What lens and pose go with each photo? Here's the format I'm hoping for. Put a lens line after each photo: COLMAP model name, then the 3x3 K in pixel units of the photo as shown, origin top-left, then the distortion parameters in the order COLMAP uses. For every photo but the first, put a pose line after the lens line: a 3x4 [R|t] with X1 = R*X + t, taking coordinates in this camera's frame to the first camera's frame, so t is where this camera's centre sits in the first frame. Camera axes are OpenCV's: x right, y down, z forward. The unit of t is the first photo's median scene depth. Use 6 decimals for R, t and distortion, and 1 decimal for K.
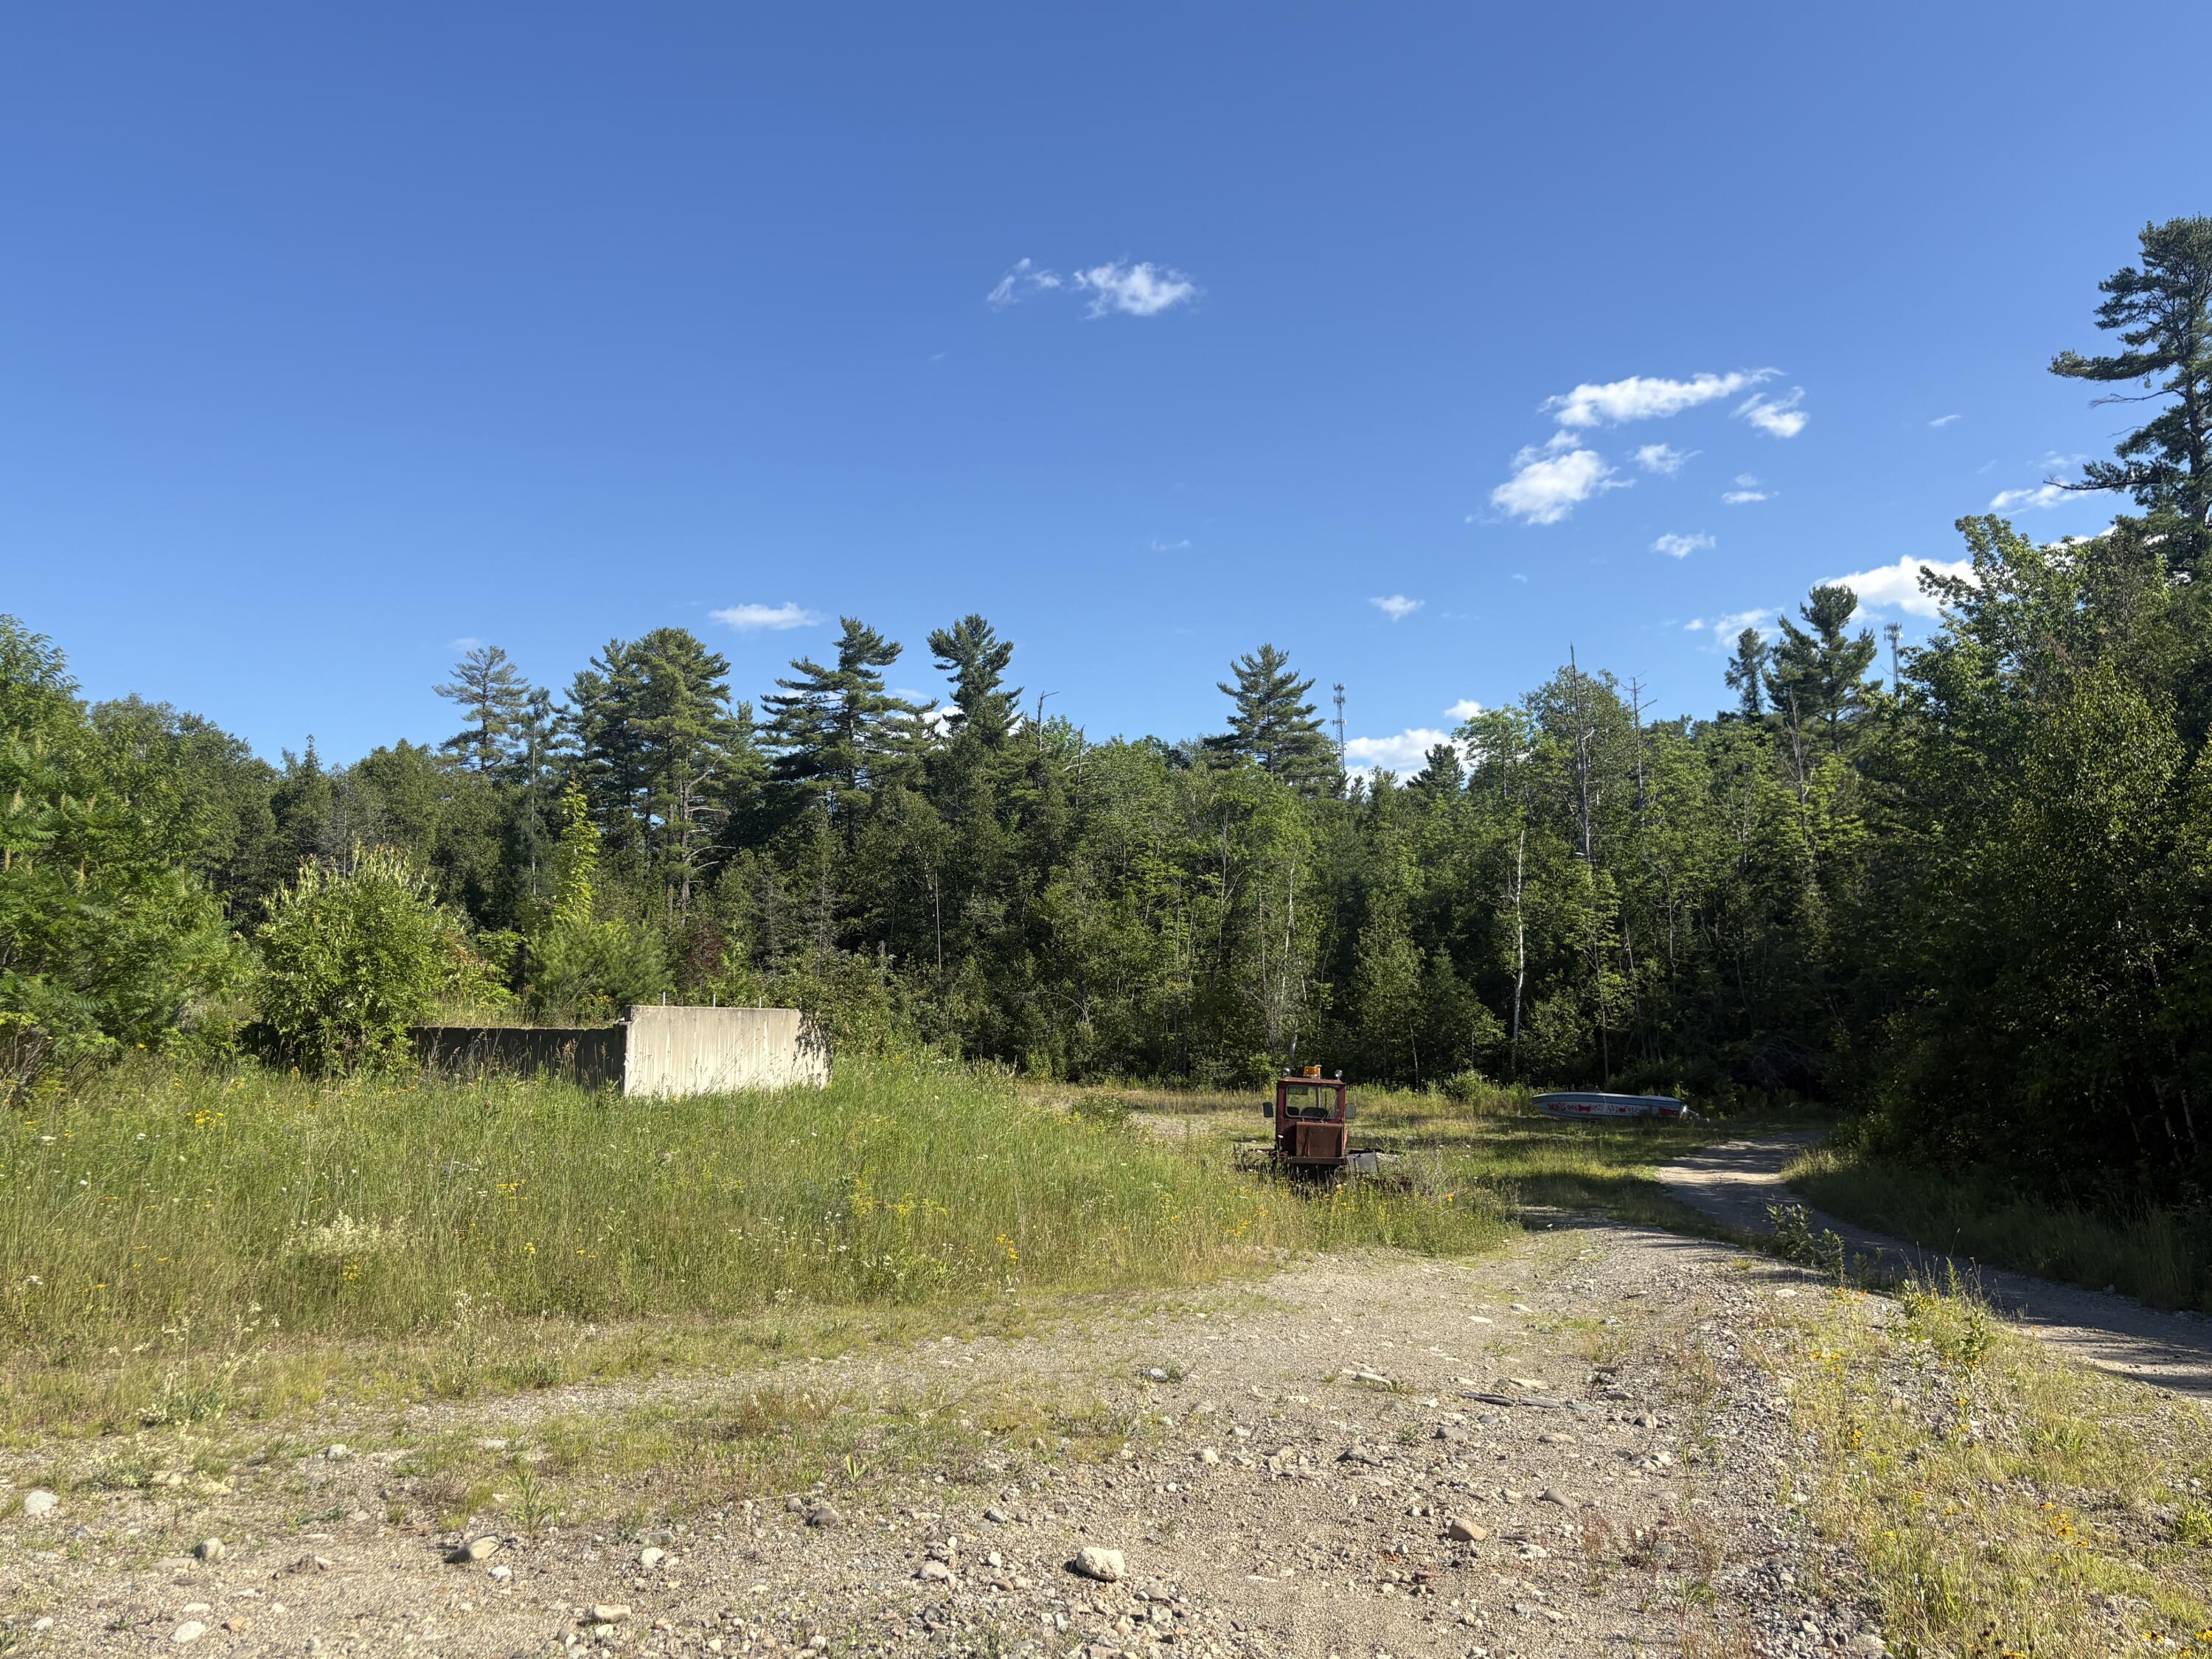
lens RADIAL K [[1762.7, 0, 1105.4], [0, 1762.7, 842.9], [0, 0, 1]] dist [0.058936, -0.066600]
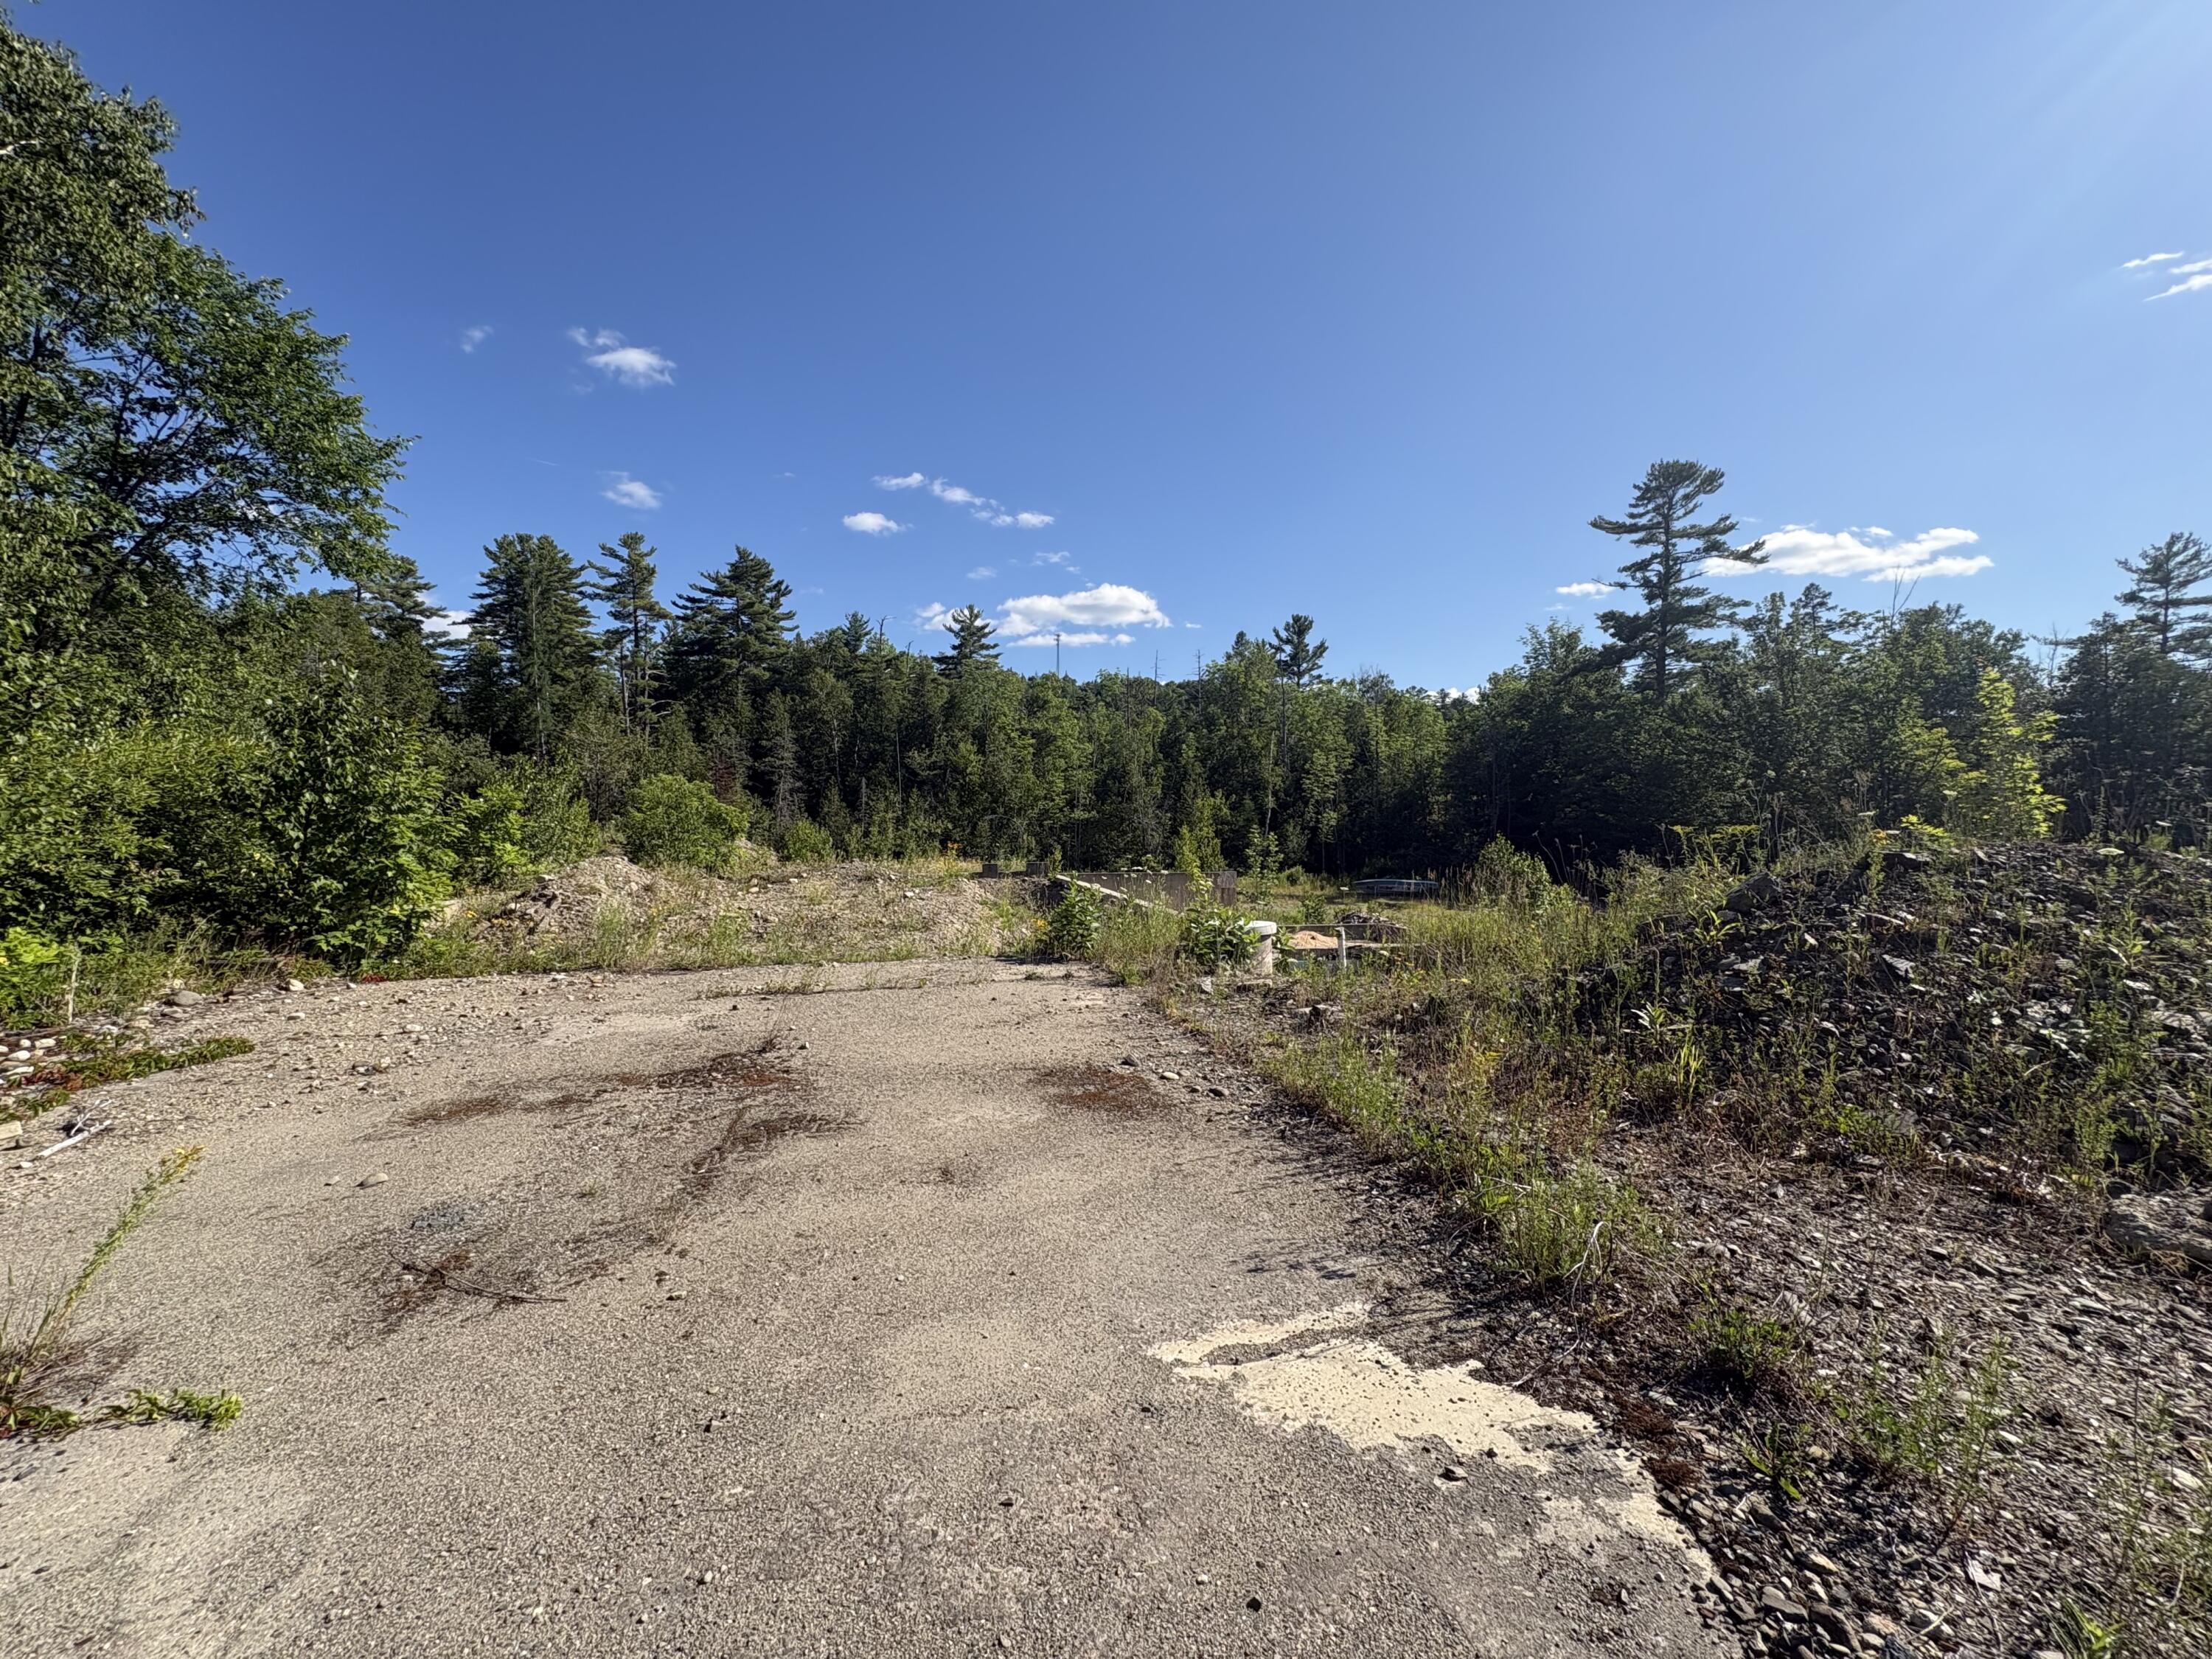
lens RADIAL K [[881.4, 0, 1105.2], [0, 881.4, 822.2], [0, 0, 1]] dist [0.001548, 0.000197]
pose [[0.862645, 0.009595, 0.505719, -0.320008], [-0.064888, 0.993658, 0.091833, 0.012398], [-0.501631, -0.112035, 0.857797, 0.272465]]
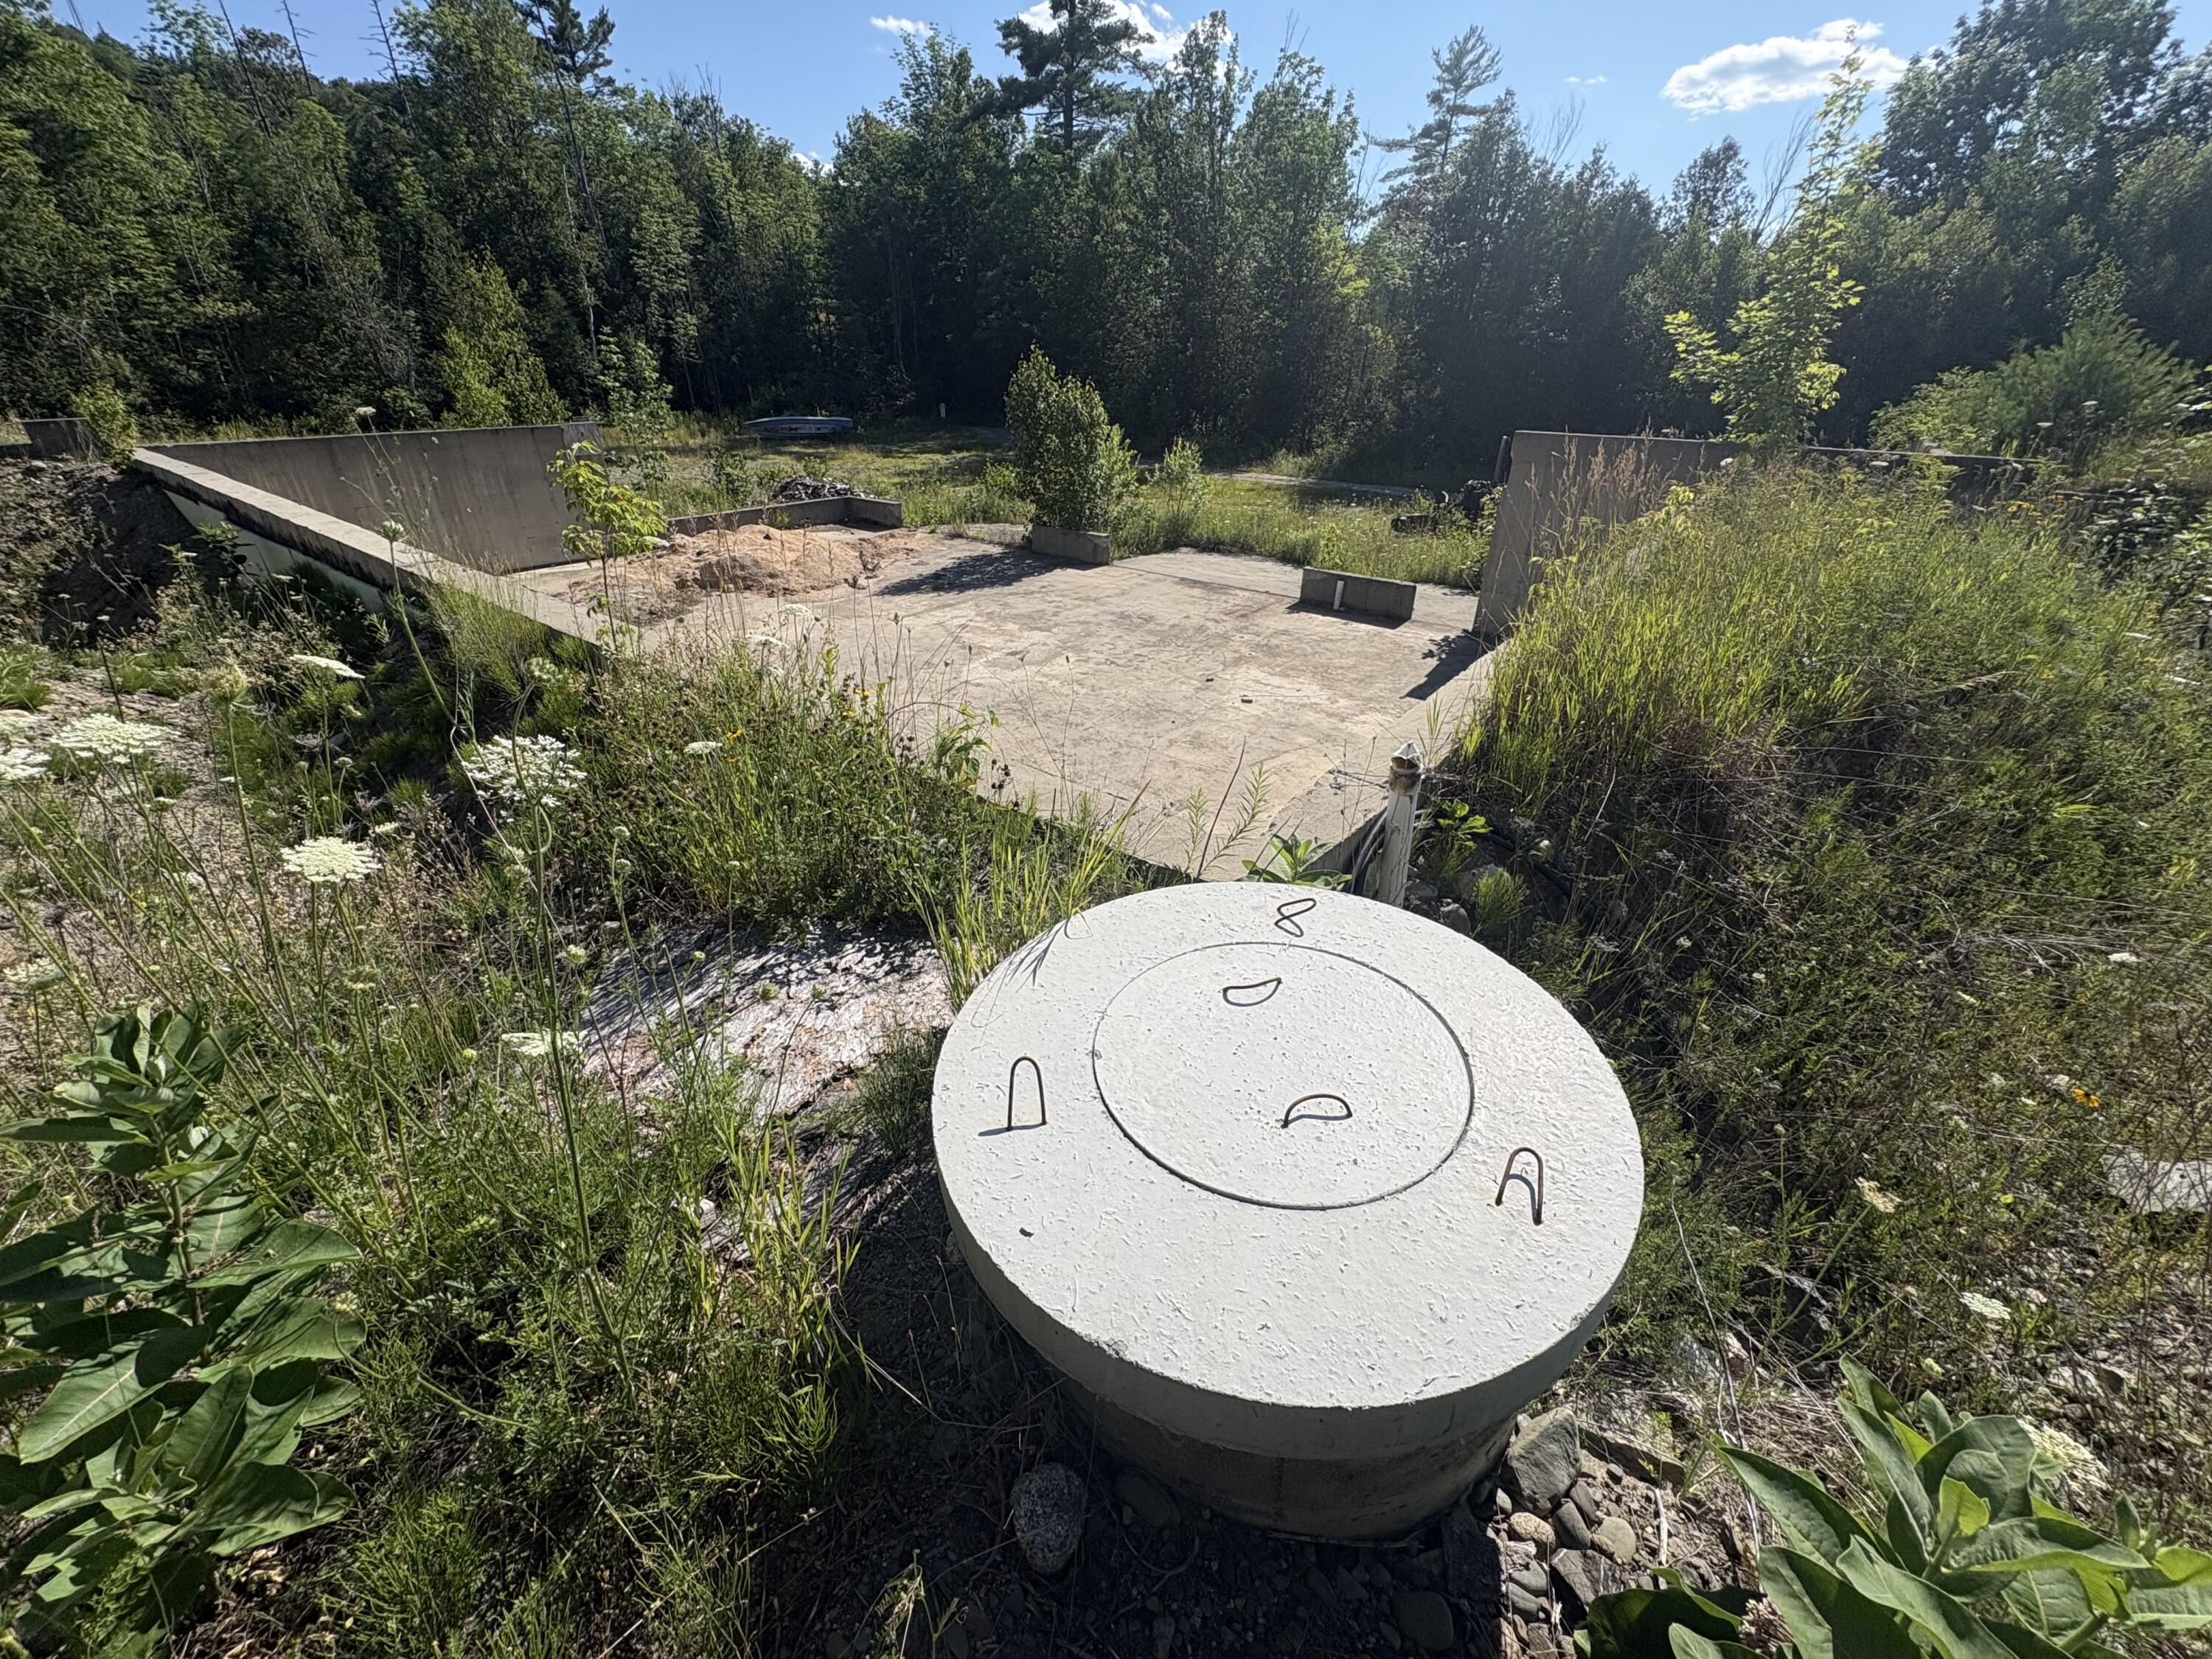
lens RADIAL K [[881.4, 0, 1103.8], [0, 881.4, 824.9], [0, 0, 1]] dist [0.001548, 0.000197]
pose [[0.363090, -0.437267, 0.822778, -0.257000], [-0.116305, 0.854866, 0.505646, 0.025138], [-0.924467, -0.279288, 0.259537, 0.364021]]
